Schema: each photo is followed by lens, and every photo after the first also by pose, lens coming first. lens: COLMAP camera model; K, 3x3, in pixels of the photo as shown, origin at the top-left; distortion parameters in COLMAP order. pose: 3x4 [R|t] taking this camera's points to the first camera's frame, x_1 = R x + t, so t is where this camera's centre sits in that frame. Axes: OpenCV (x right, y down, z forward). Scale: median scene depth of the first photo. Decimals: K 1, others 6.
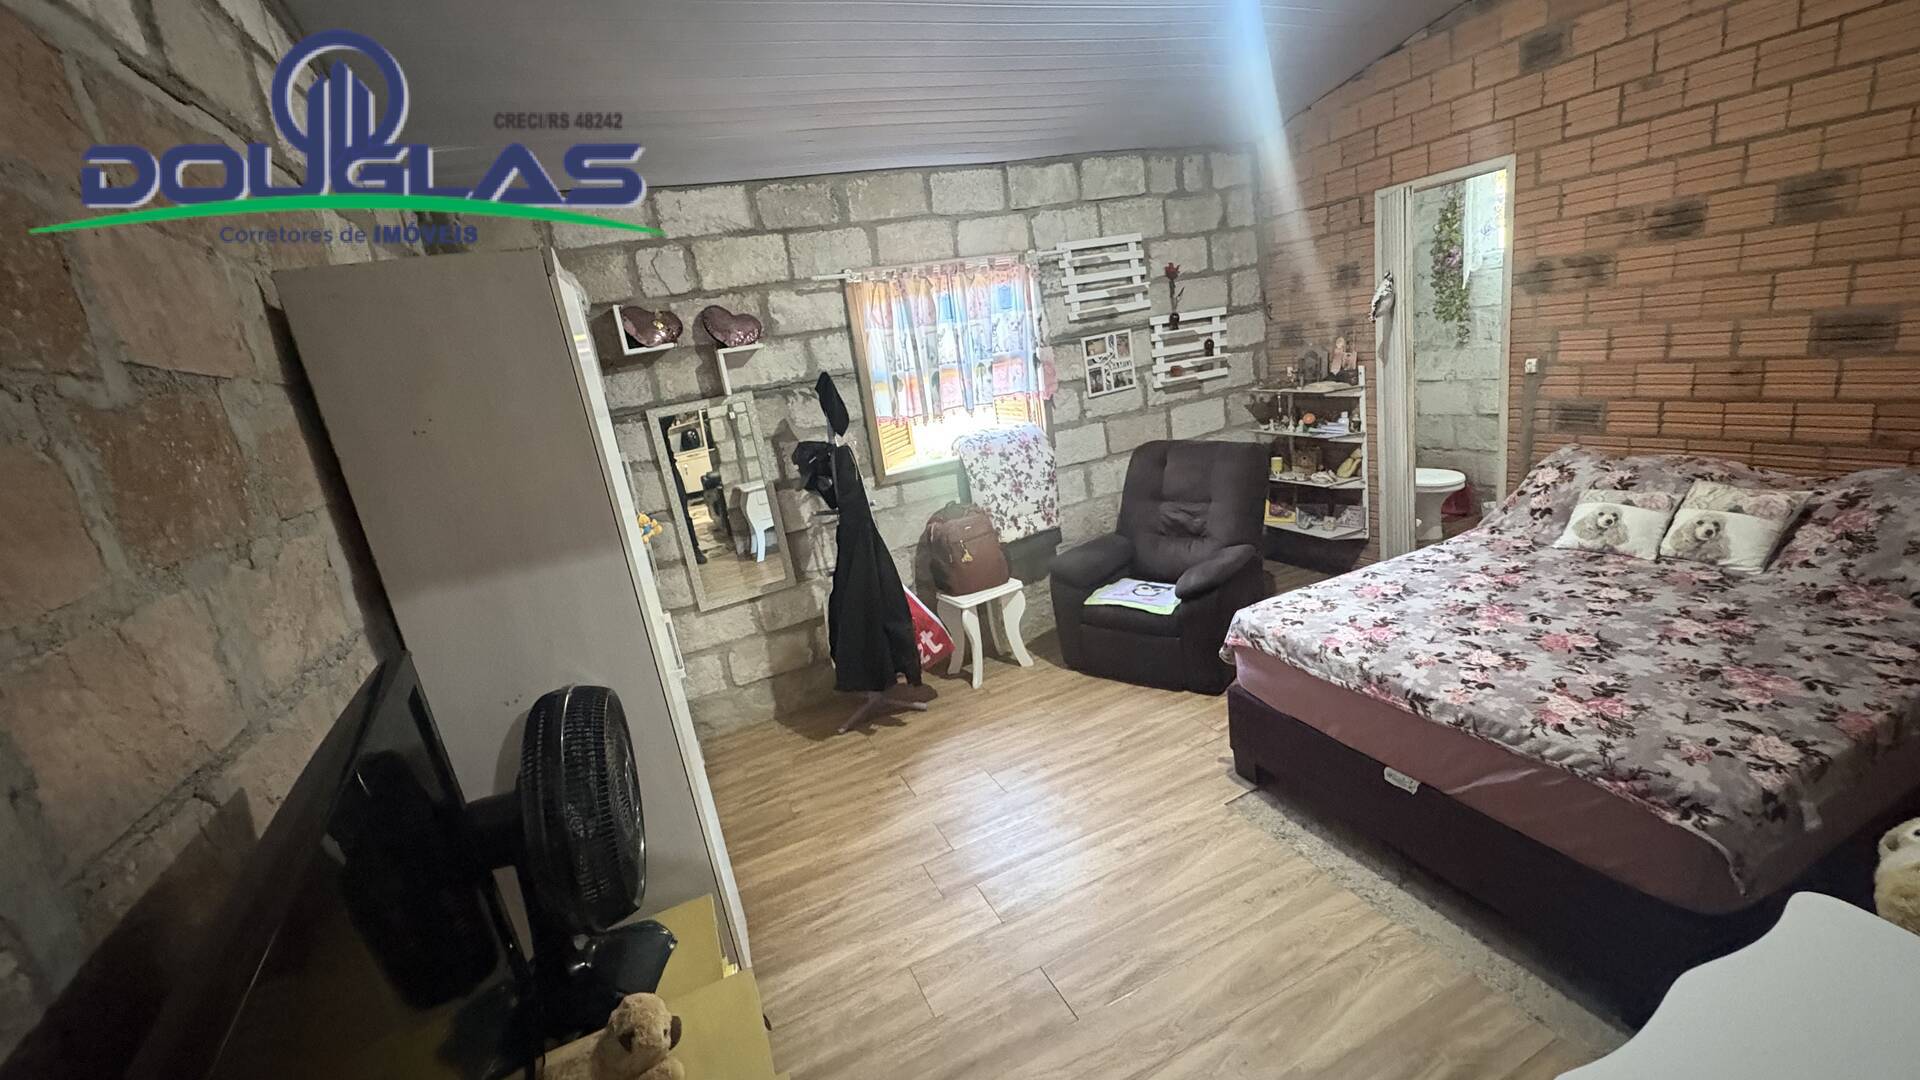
lens RADIAL K [[762.4, 0, 958.9], [0, 762.4, 538.3], [0, 0, 1]] dist [-0.000488, 0.000508]
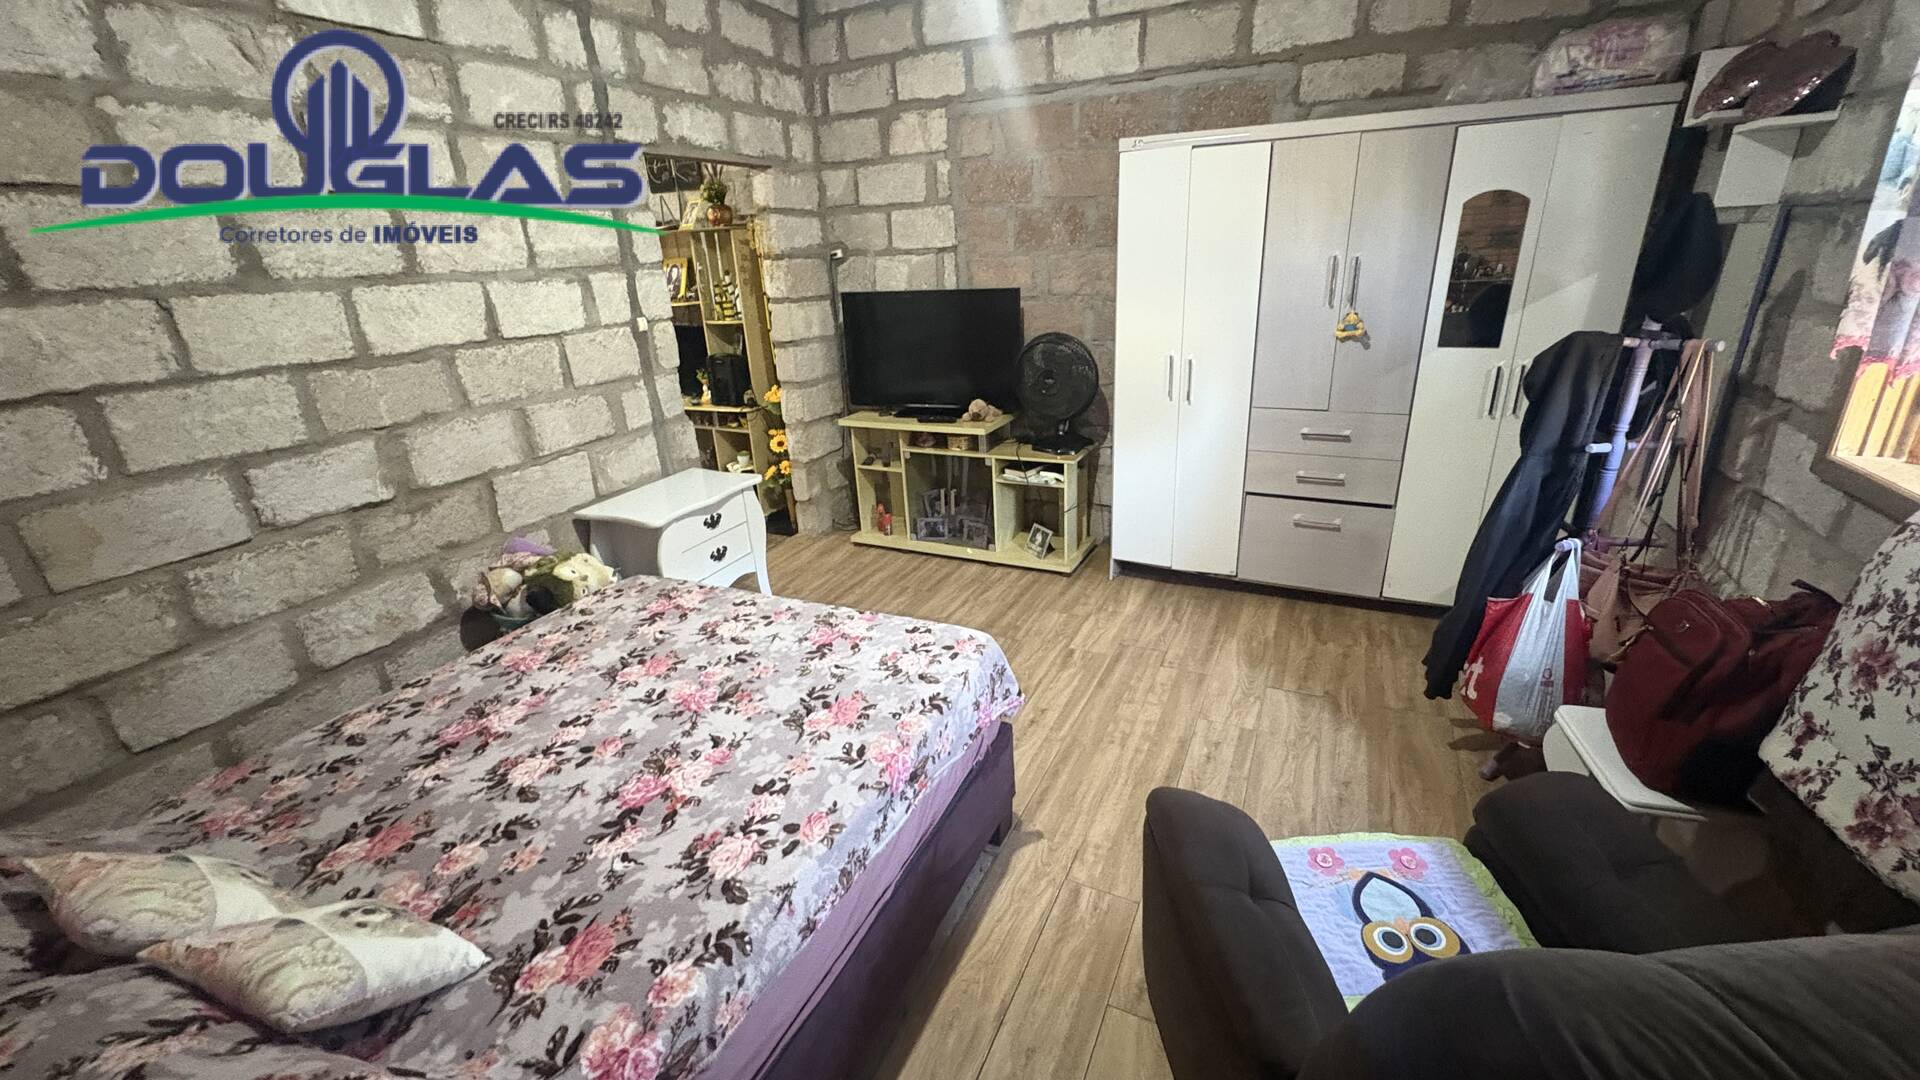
lens RADIAL K [[762.4, 0, 958.9], [0, 762.4, 538.3], [0, 0, 1]] dist [-0.000488, 0.000508]
pose [[-0.742401, 0.405924, -0.532979, 0.844903], [-0.005656, 0.791718, 0.610861, -0.499826], [0.669932, 0.456518, -0.585476, 1.540457]]
